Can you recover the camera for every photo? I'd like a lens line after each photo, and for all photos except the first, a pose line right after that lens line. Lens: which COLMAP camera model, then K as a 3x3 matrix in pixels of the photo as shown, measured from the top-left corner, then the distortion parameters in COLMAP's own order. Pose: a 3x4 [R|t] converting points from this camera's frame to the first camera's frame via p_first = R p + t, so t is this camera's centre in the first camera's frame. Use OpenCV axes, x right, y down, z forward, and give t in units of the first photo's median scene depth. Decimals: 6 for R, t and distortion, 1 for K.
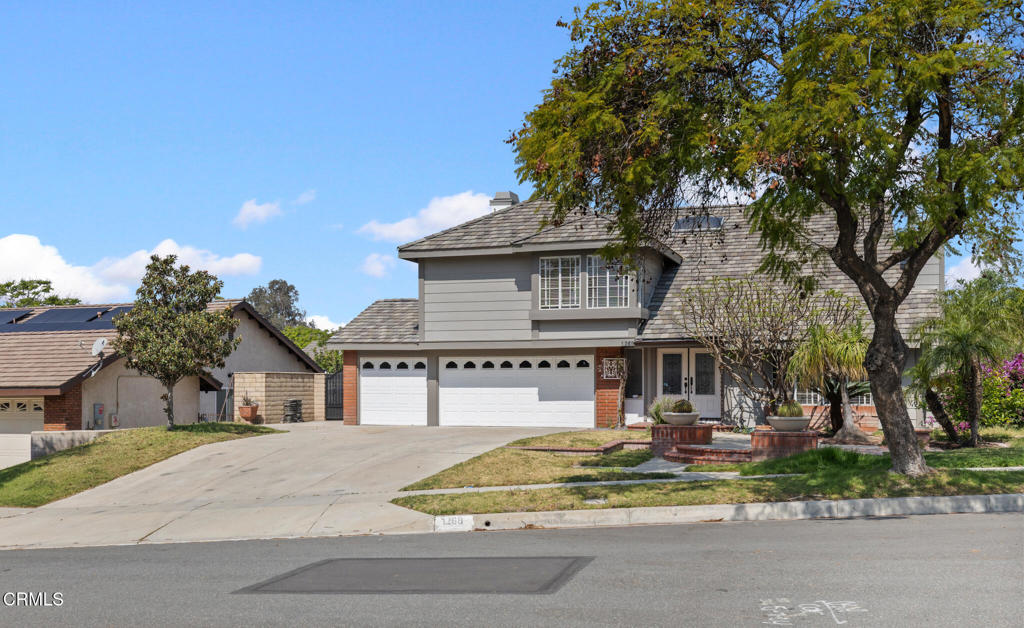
lens RADIAL K [[1062.2, 0, 493.4], [0, 1062.2, 356.7], [0, 0, 1]] dist [0.016146, 0.011552]
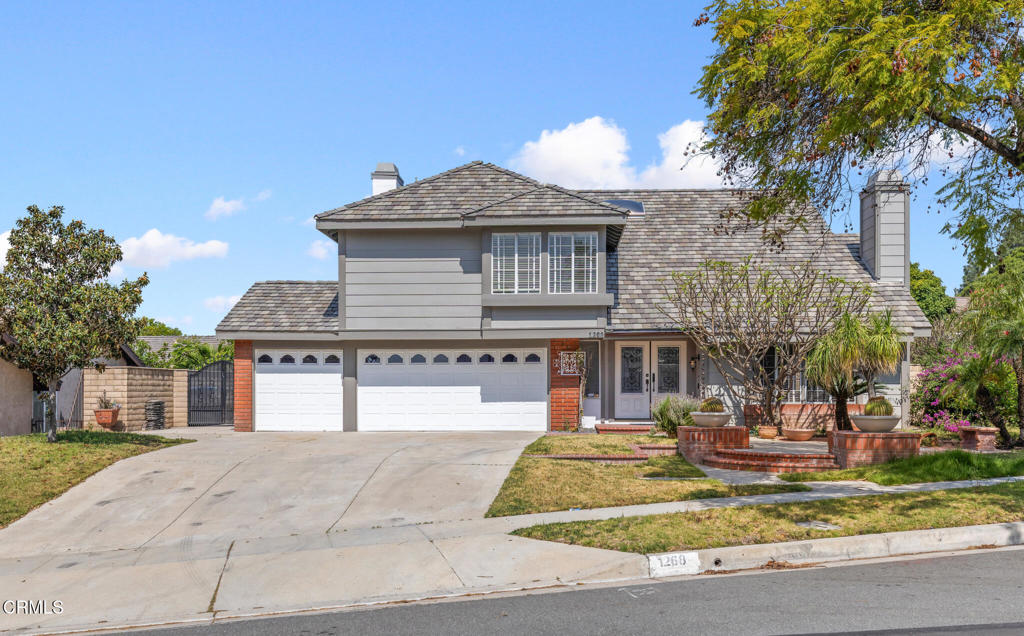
lens RADIAL K [[1059.1, 0, 510.4], [0, 1059.1, 358.7], [0, 0, 1]] dist [0.009017, 0.004396]
pose [[0.960450, 0.006750, 0.278370, -0.177253], [-0.006210, 0.999977, -0.002824, 0.009964], [-0.278383, 0.000984, 0.960470, 0.172060]]
